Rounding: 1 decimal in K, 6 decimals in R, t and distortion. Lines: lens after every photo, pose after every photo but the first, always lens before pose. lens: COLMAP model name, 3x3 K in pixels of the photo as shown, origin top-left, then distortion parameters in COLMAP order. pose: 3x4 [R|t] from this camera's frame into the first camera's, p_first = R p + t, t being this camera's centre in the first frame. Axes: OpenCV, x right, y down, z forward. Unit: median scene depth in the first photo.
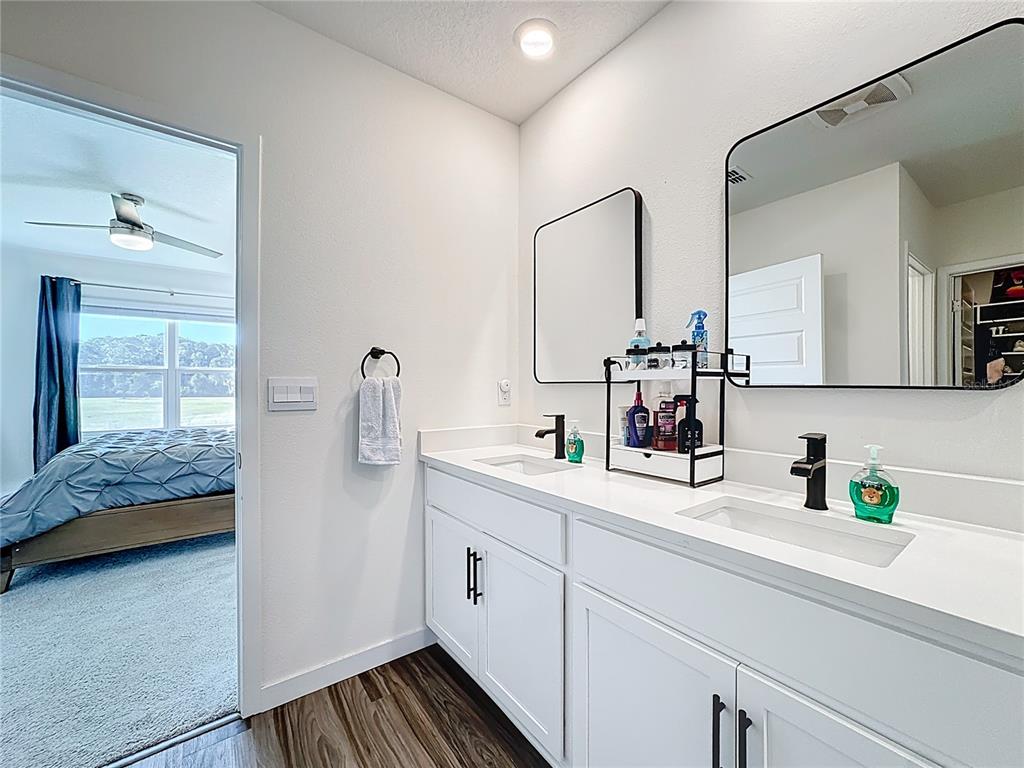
lens RADIAL K [[437.5, 0, 512.0], [0, 437.5, 384.0], [0, 0, 1]] dist [-0.044064, 0.021864]
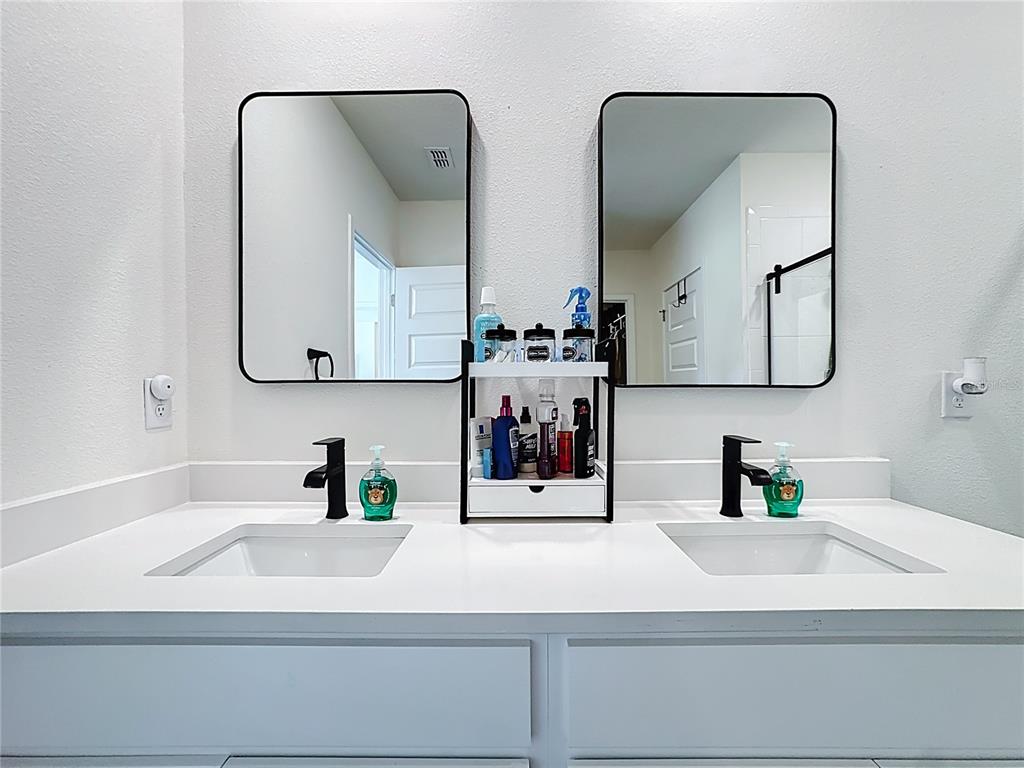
lens RADIAL K [[437.5, 0, 512.0], [0, 437.5, 384.0], [0, 0, 1]] dist [-0.044064, 0.021864]
pose [[0.598603, 0.001524, 0.801044, -0.240568], [0.002105, 0.999992, -0.003476, 0.003749], [-0.801043, 0.003767, 0.598595, 0.592075]]
